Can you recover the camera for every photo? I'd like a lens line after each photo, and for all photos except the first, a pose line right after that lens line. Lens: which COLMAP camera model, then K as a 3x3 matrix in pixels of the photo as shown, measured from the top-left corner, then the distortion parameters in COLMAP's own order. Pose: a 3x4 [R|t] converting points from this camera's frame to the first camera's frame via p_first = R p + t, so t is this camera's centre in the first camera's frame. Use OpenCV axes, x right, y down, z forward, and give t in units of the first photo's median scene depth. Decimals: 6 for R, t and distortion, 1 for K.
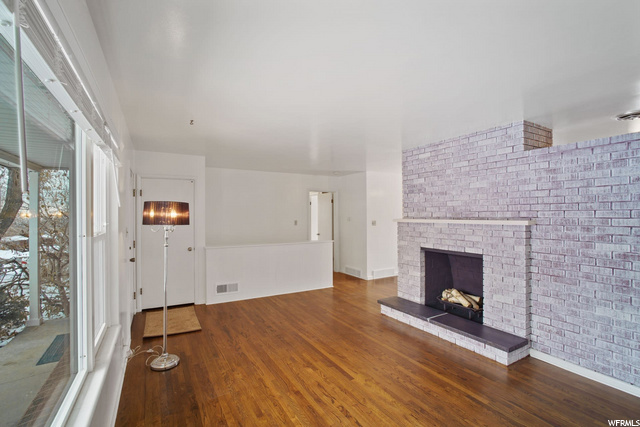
lens RADIAL K [[287.6, 0, 318.8], [0, 287.6, 210.9], [0, 0, 1]] dist [-0.012335, 0.000800]
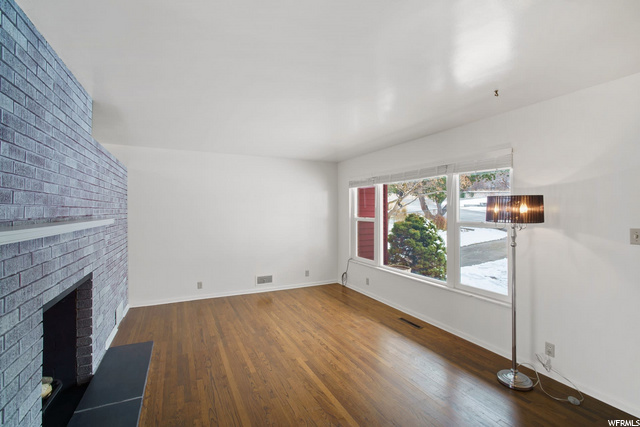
lens RADIAL K [[287.6, 0, 318.8], [0, 287.6, 210.9], [0, 0, 1]] dist [-0.012335, 0.000800]
pose [[-0.997924, -0.003950, 0.064279, 0.005270], [-0.004988, 0.999860, -0.016001, 0.034281], [-0.064206, -0.016288, -0.997804, 1.918577]]
